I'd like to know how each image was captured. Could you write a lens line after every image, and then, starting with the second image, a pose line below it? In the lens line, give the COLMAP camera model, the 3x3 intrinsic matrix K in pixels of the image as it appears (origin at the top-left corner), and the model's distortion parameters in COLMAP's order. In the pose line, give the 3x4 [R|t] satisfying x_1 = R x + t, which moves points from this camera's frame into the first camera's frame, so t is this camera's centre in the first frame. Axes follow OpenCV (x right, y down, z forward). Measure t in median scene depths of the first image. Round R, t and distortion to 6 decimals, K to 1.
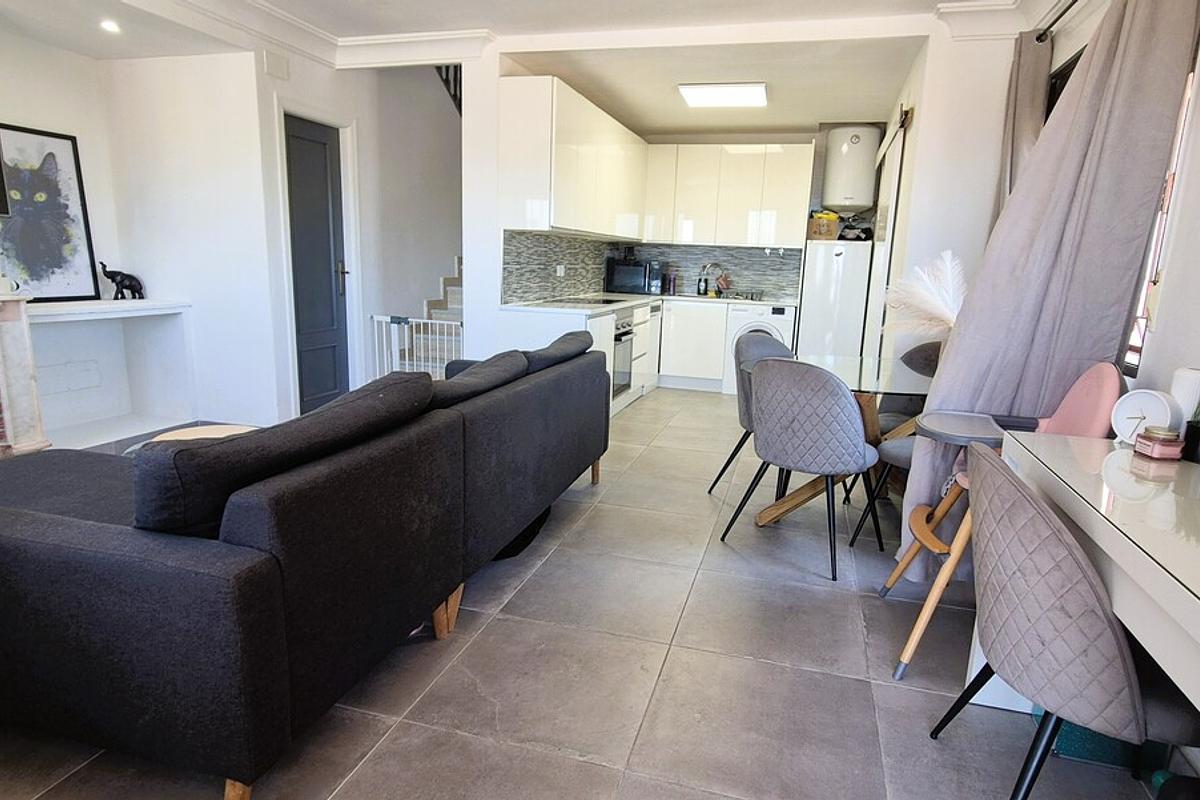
lens RADIAL K [[705.5, 0, 603.1], [0, 705.5, 407.6], [0, 0, 1]] dist [-0.003882, -0.000819]
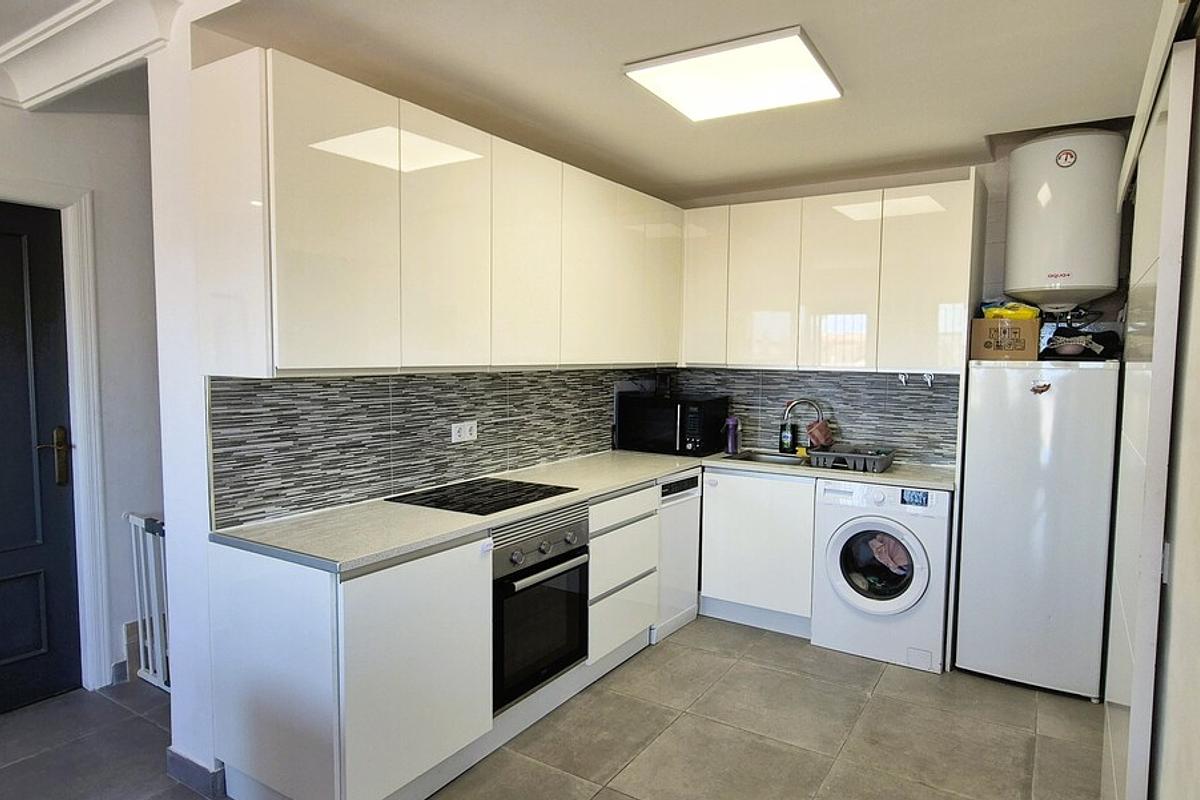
lens RADIAL K [[705.5, 0, 603.1], [0, 705.5, 407.6], [0, 0, 1]] dist [-0.003882, -0.000819]
pose [[0.959745, -0.006397, -0.280799, 0.177653], [-0.033033, 0.990232, -0.135461, -0.126464], [0.278923, 0.139283, 0.950159, 0.450111]]
